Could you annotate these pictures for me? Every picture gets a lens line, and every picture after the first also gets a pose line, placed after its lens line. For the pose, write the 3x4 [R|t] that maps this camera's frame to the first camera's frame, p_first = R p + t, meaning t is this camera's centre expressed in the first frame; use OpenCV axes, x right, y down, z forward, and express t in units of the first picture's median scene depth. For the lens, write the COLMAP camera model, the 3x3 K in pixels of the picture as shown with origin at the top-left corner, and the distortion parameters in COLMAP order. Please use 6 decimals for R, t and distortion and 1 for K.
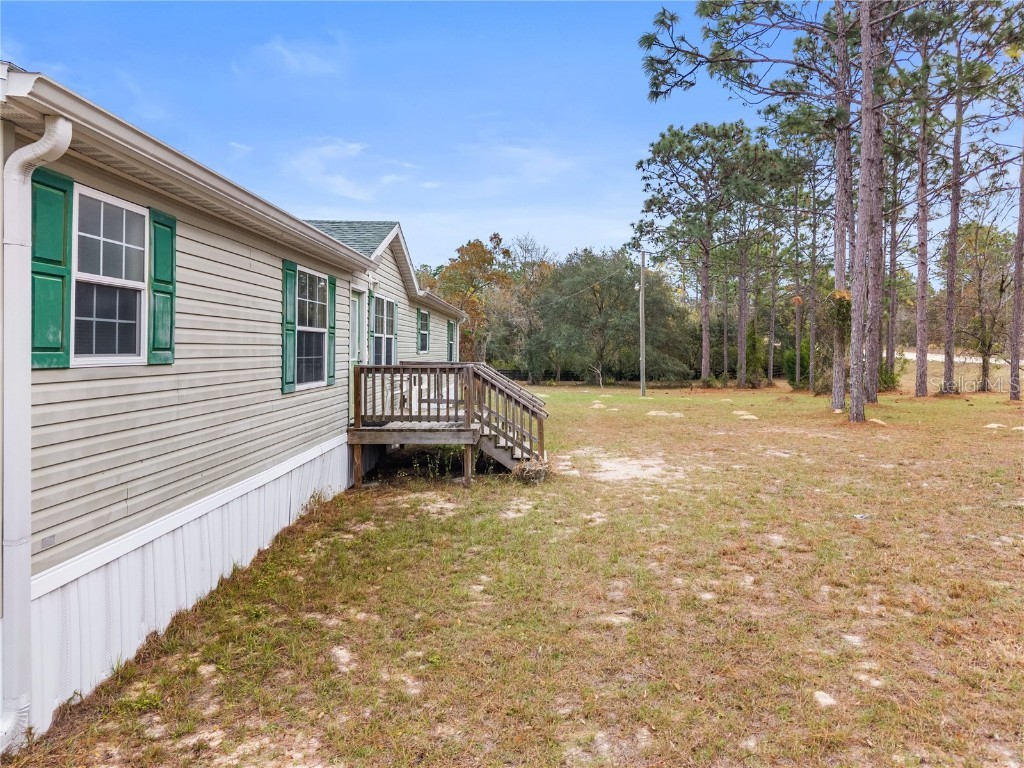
lens RADIAL K [[709.6, 0, 514.2], [0, 709.6, 375.2], [0, 0, 1]] dist [-0.002496, 0.007349]
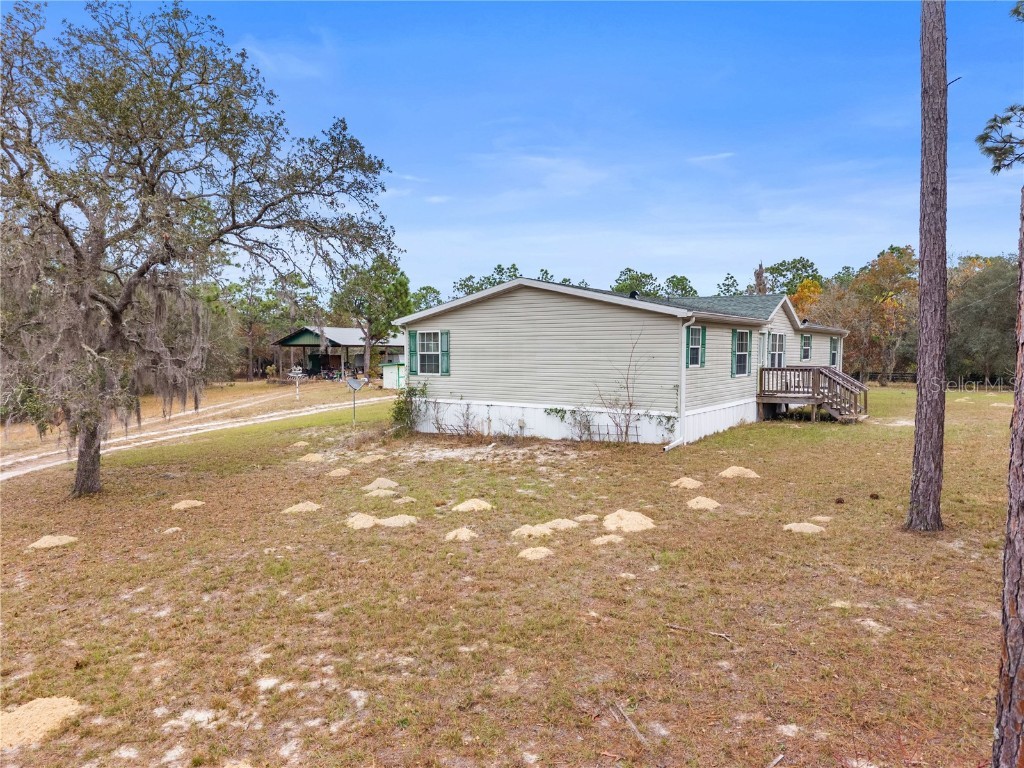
lens RADIAL K [[709.6, 0, 515.2], [0, 709.6, 378.0], [0, 0, 1]] dist [-0.002496, 0.007349]
pose [[0.841279, 0.015352, -0.540384, 0.308953], [-0.014402, 0.999878, 0.005986, 0.015607], [0.540410, 0.002747, 0.841397, -1.198887]]
